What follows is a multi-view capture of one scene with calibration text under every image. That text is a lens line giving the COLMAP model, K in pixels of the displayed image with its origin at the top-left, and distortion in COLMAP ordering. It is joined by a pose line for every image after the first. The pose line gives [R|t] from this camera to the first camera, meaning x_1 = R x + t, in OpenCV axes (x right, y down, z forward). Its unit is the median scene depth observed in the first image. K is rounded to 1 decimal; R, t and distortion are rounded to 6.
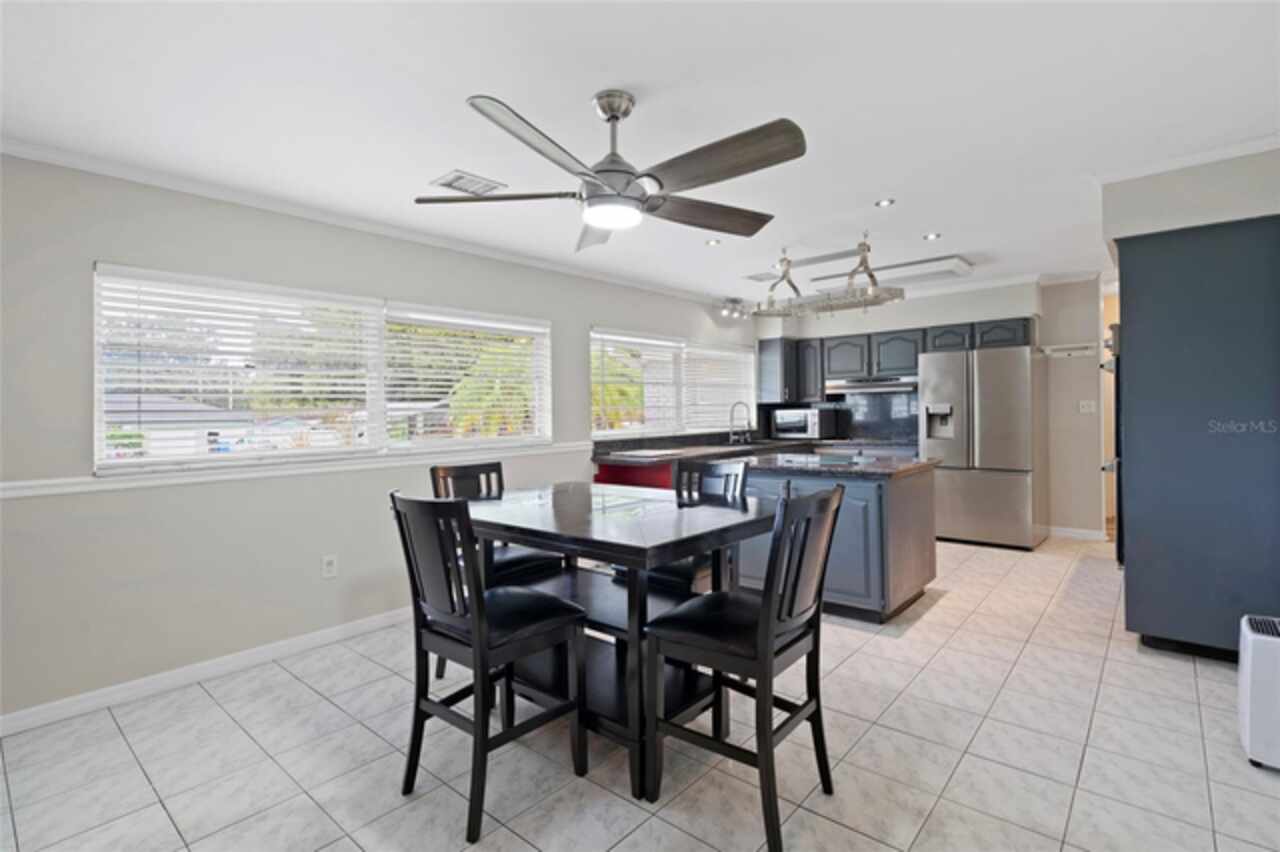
lens RADIAL K [[590.9, 0, 638.7], [0, 590.9, 419.7], [0, 0, 1]] dist [0.001300, -0.000380]
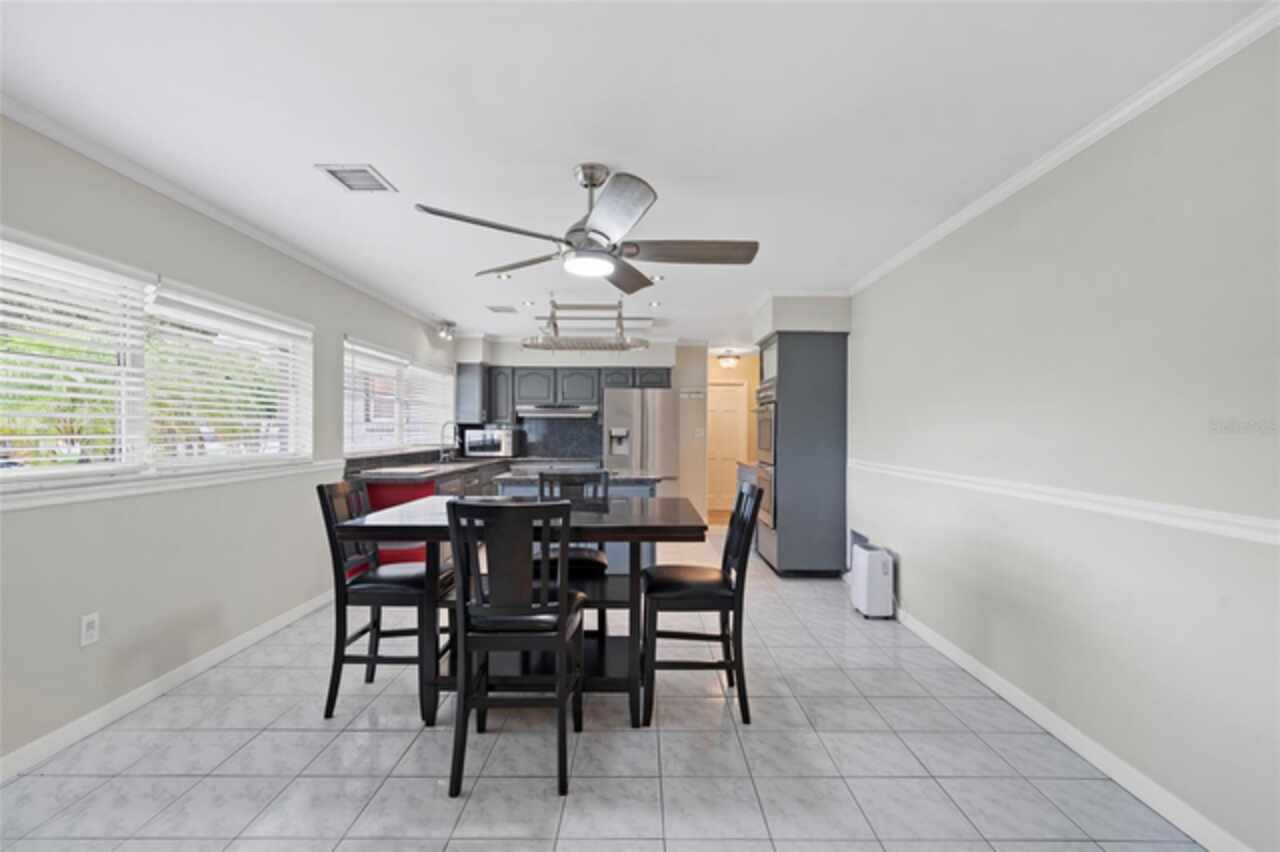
lens RADIAL K [[590.9, 0, 616.5], [0, 590.9, 439.8], [0, 0, 1]] dist [0.001300, -0.000380]
pose [[0.766852, 0.012694, 0.641698, -0.322858], [-0.010537, 0.999919, -0.007188, 0.008052], [-0.641737, -0.001250, 0.766924, 0.014490]]
